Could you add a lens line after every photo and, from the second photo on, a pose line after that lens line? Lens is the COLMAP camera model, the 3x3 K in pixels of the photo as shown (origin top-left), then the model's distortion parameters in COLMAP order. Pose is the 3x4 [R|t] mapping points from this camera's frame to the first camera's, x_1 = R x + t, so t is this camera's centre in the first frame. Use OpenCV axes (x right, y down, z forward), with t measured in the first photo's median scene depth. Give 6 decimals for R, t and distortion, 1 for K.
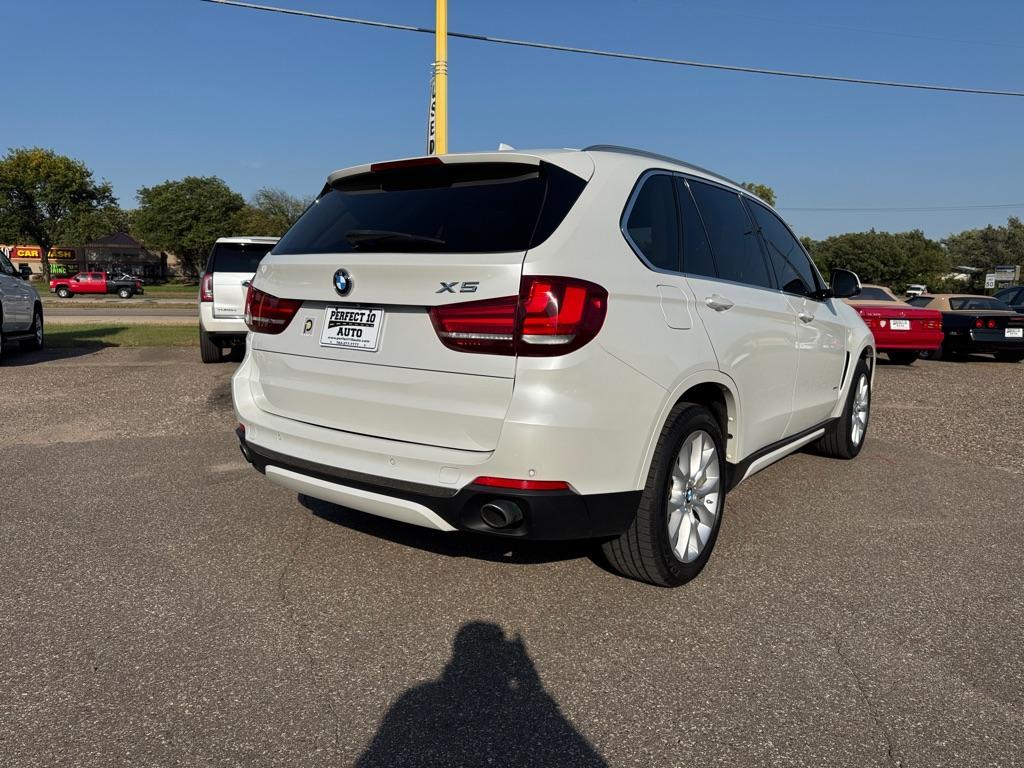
lens RADIAL K [[725.8, 0, 525.4], [0, 725.8, 387.5], [0, 0, 1]] dist [0.059617, -0.083579]
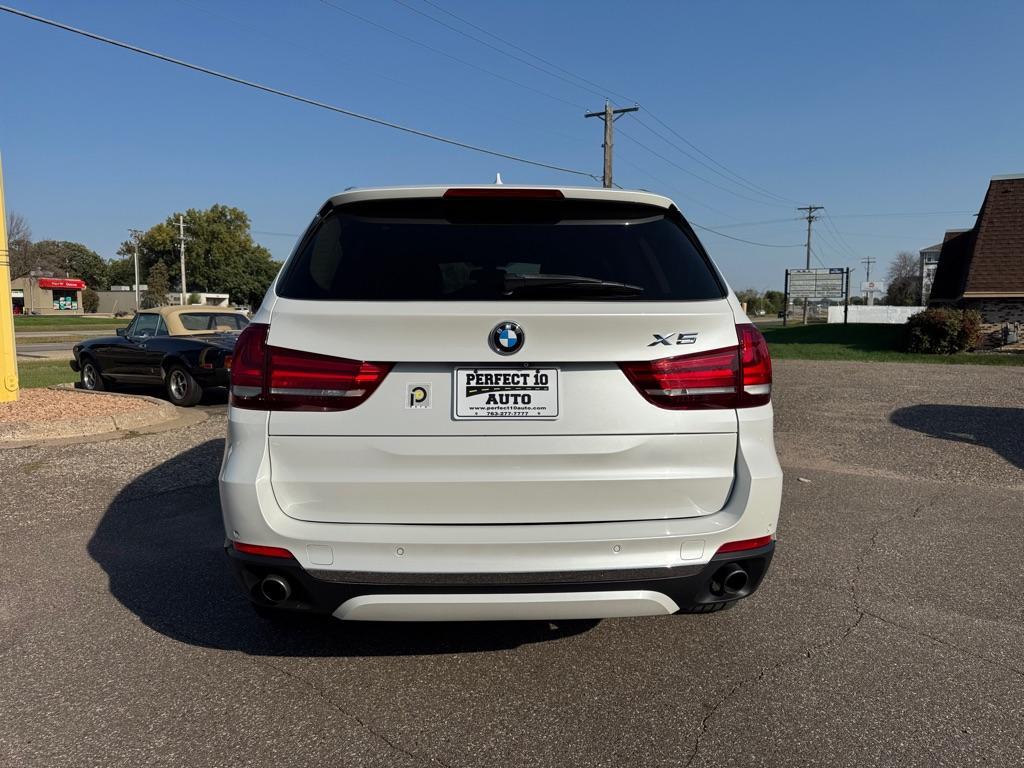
lens RADIAL K [[726.0, 0, 509.5], [0, 726.0, 379.0], [0, 0, 1]] dist [0.055337, -0.071482]
pose [[0.790383, -0.076125, 0.607864, -0.719455], [0.101153, 0.994847, -0.006936, -0.091602], [-0.604204, 0.066969, 0.794010, 0.363026]]
